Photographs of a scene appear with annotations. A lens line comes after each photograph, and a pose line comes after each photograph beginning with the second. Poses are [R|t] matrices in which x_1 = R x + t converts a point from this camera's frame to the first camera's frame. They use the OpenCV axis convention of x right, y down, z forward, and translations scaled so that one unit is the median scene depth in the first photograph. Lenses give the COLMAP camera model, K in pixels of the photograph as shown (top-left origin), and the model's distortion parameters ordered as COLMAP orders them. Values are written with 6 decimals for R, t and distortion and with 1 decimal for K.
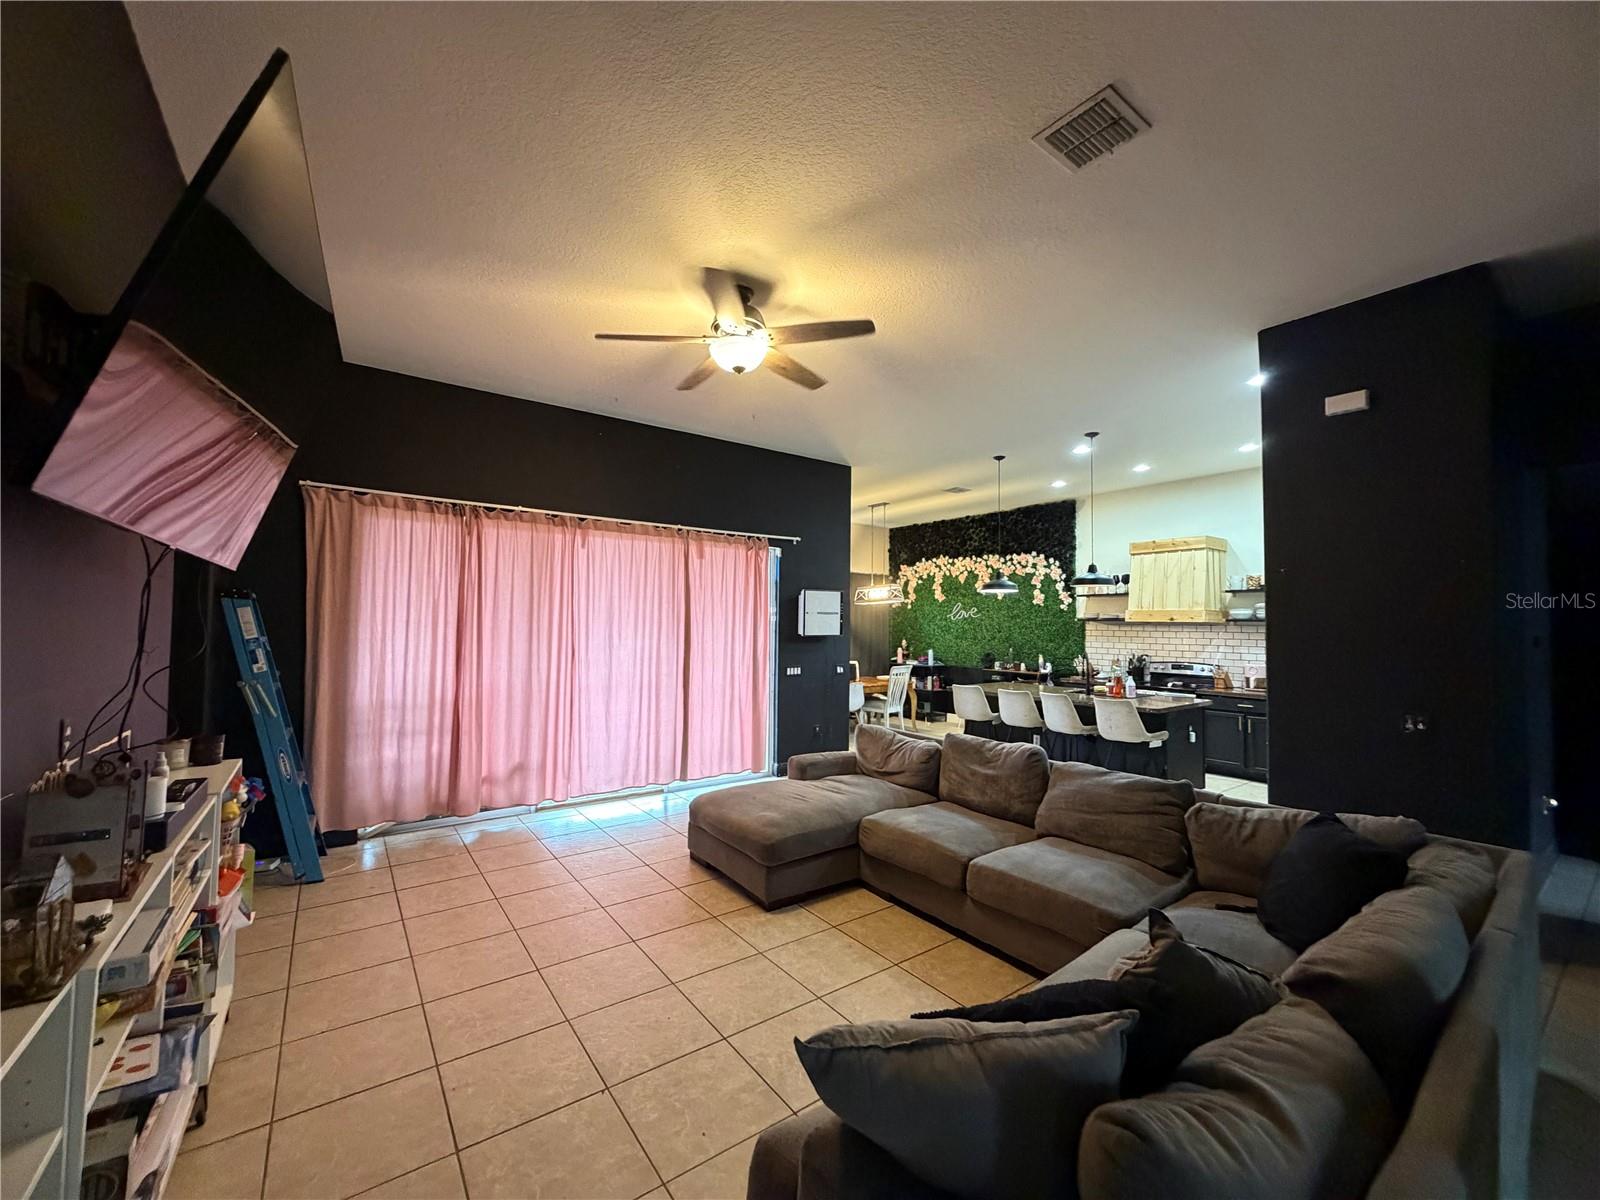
lens RADIAL K [[642.3, 0, 801.0], [0, 642.3, 606.4], [0, 0, 1]] dist [0.001336, 0.000028]
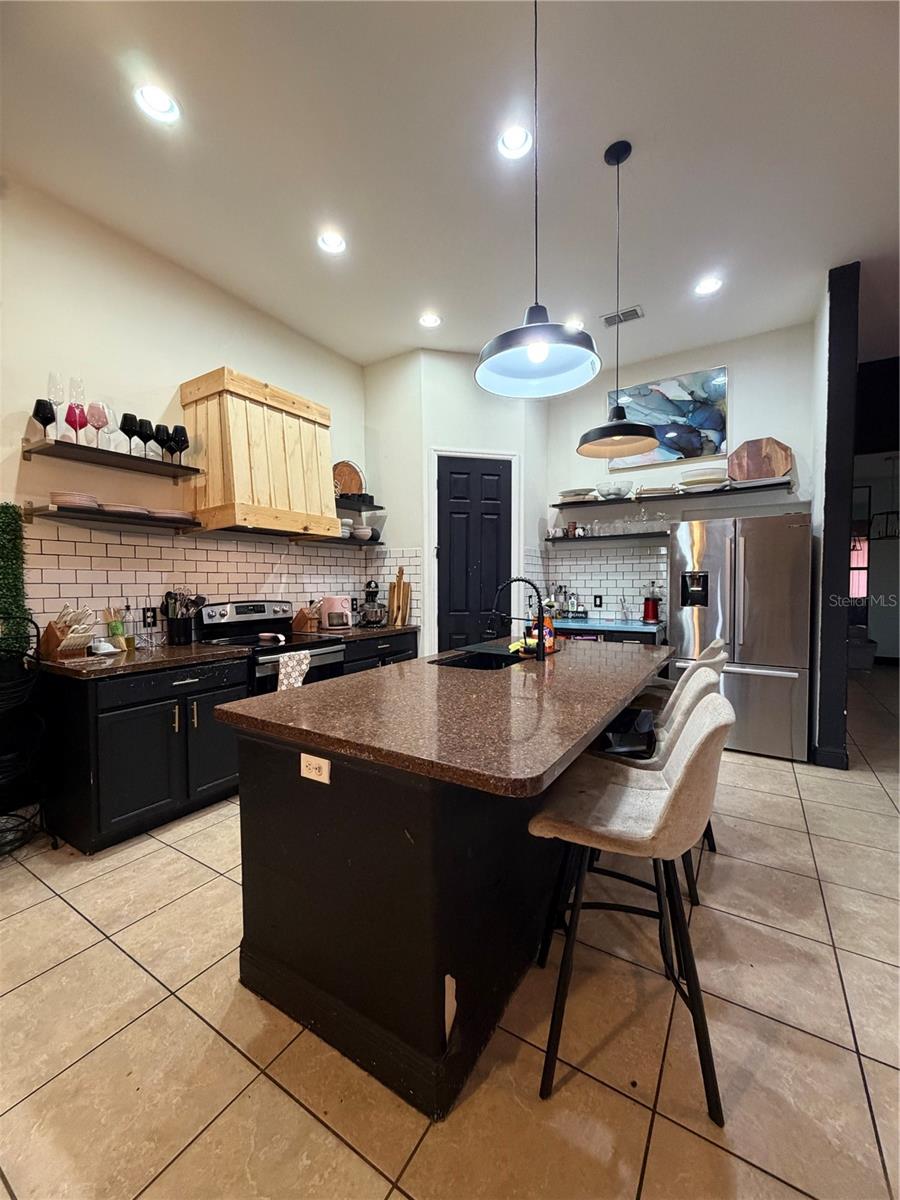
lens RADIAL K [[481.7, 0, 448.5], [0, 481.7, 597.4], [0, 0, 1]] dist [0.001336, 0.000028]
pose [[-0.362630, -0.041997, 0.930986, 0.087429], [-0.030520, 0.998983, 0.033177, 0.058670], [-0.931433, -0.016383, -0.363543, 0.938393]]
